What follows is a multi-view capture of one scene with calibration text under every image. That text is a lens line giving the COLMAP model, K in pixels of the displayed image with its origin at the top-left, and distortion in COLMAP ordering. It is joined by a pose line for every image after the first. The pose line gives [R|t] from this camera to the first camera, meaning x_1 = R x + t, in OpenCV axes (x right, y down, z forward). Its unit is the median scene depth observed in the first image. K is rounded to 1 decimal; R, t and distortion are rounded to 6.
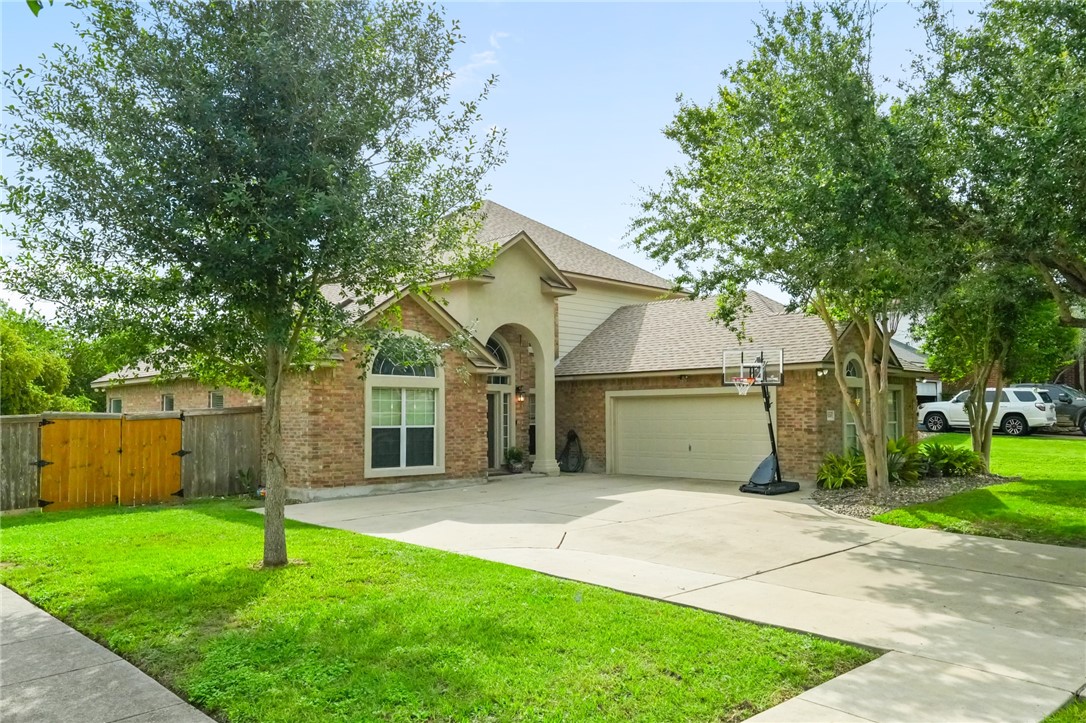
lens RADIAL K [[830.0, 0, 543.1], [0, 830.0, 387.4], [0, 0, 1]] dist [0.006251, -0.002799]
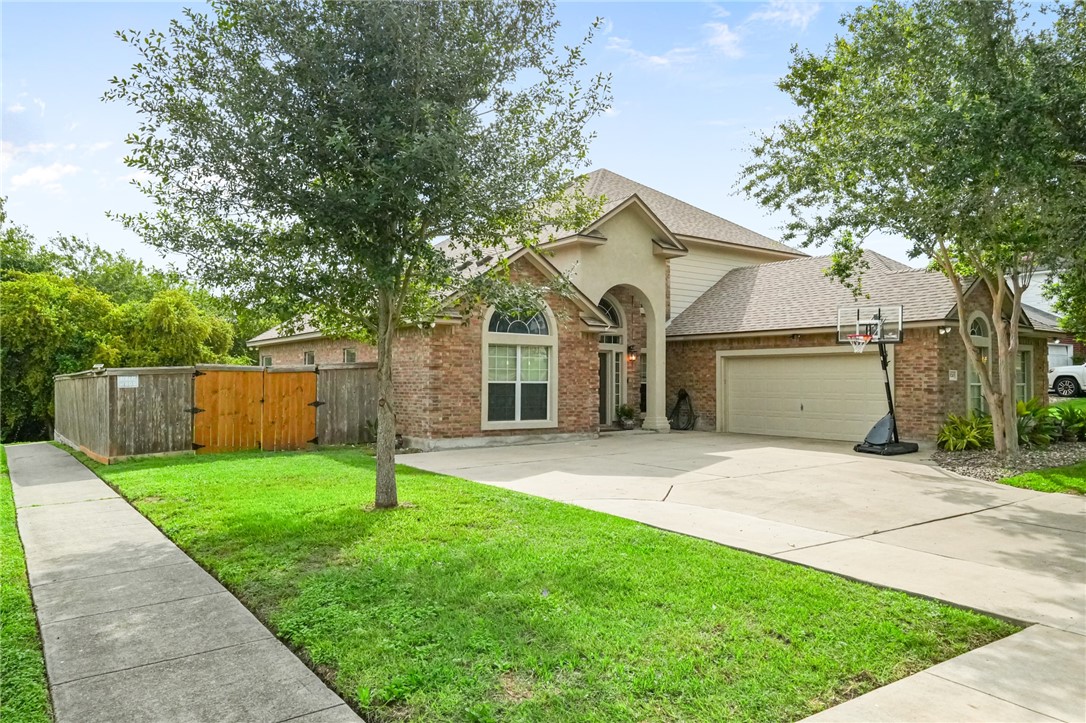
lens RADIAL K [[773.9, 0, 545.7], [0, 773.9, 363.2], [0, 0, 1]] dist [0.007339, -0.005391]
pose [[0.989474, 0.006428, -0.144567, 0.007509], [-0.004669, 0.999911, 0.012504, 0.011747], [0.144635, -0.011698, 0.989416, 0.041481]]
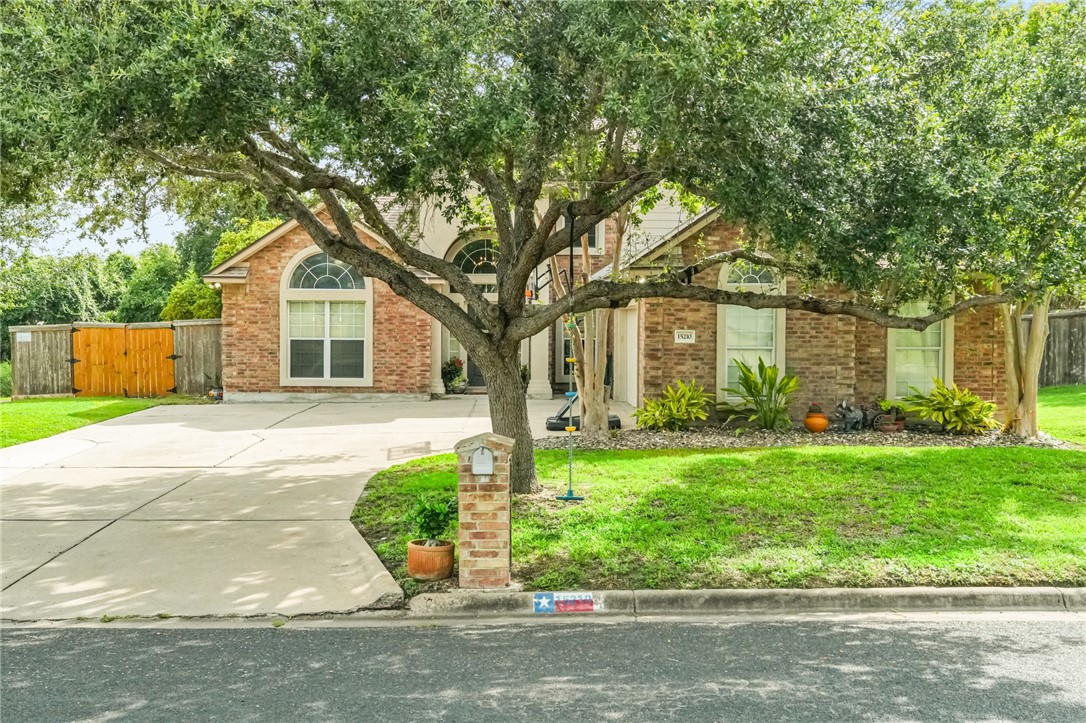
lens RADIAL K [[1167.8, 0, 543.6], [0, 1167.8, 359.4], [0, 0, 1]] dist [-0.001779, 0.000000]
pose [[0.722421, 0.033876, -0.690623, 1.097302], [0.016168, 0.997698, 0.065851, -0.019341], [0.691264, -0.058738, 0.720211, 0.154685]]
